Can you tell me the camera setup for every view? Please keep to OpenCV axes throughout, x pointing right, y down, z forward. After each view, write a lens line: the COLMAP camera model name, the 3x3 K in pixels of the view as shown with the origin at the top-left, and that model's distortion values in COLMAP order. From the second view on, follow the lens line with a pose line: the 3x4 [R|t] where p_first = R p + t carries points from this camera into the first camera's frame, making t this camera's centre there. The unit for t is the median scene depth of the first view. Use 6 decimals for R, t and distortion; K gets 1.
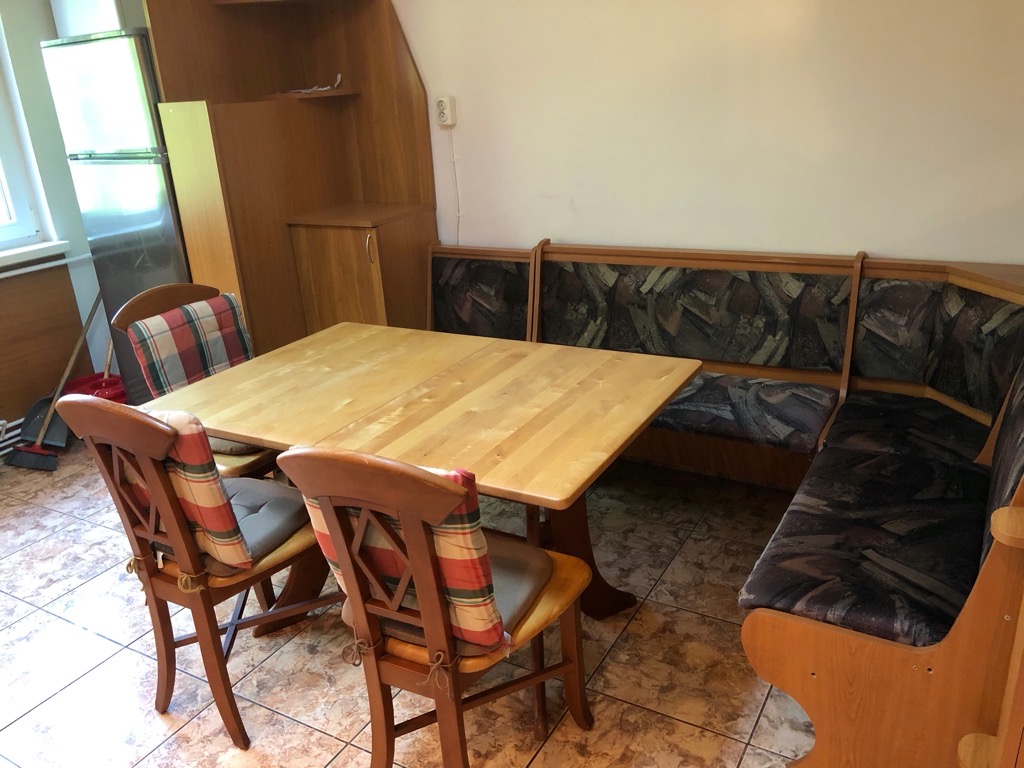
lens RADIAL K [[837.9, 0, 517.8], [0, 837.9, 387.2], [0, 0, 1]] dist [0.028120, -0.019371]
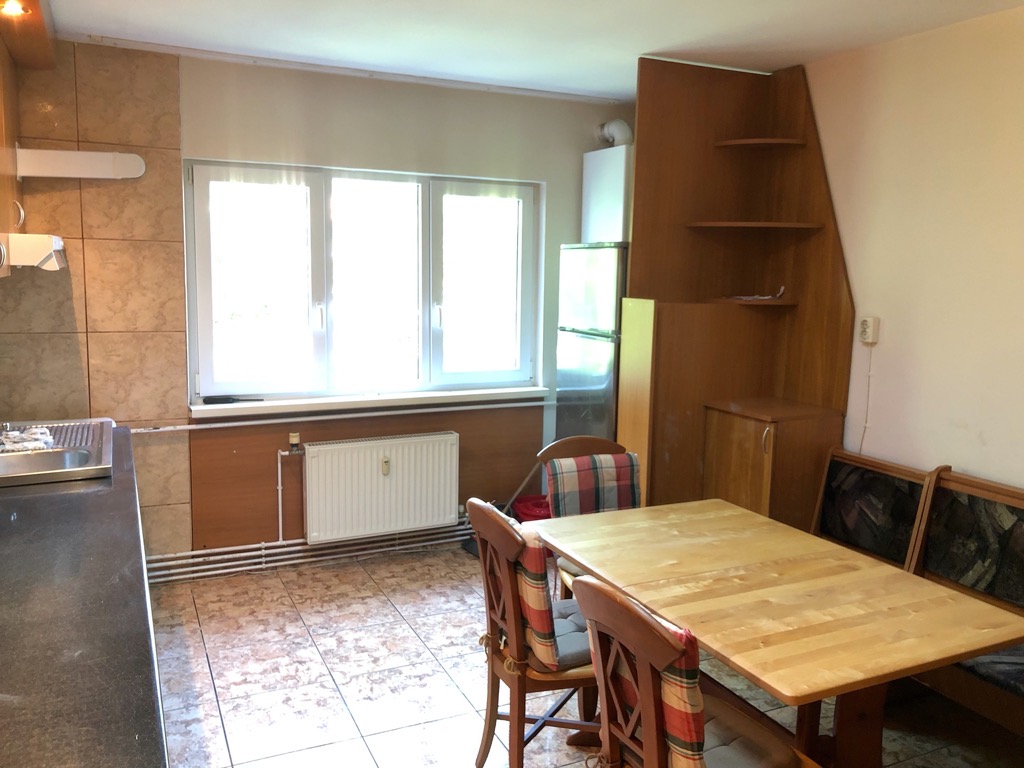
lens RADIAL K [[837.9, 0, 517.8], [0, 837.9, 387.2], [0, 0, 1]] dist [0.028120, -0.019371]
pose [[0.825800, 0.162150, -0.540150, 0.155941], [-0.267823, 0.955638, -0.122580, -0.010994], [0.496312, 0.245891, 0.832594, -0.103753]]
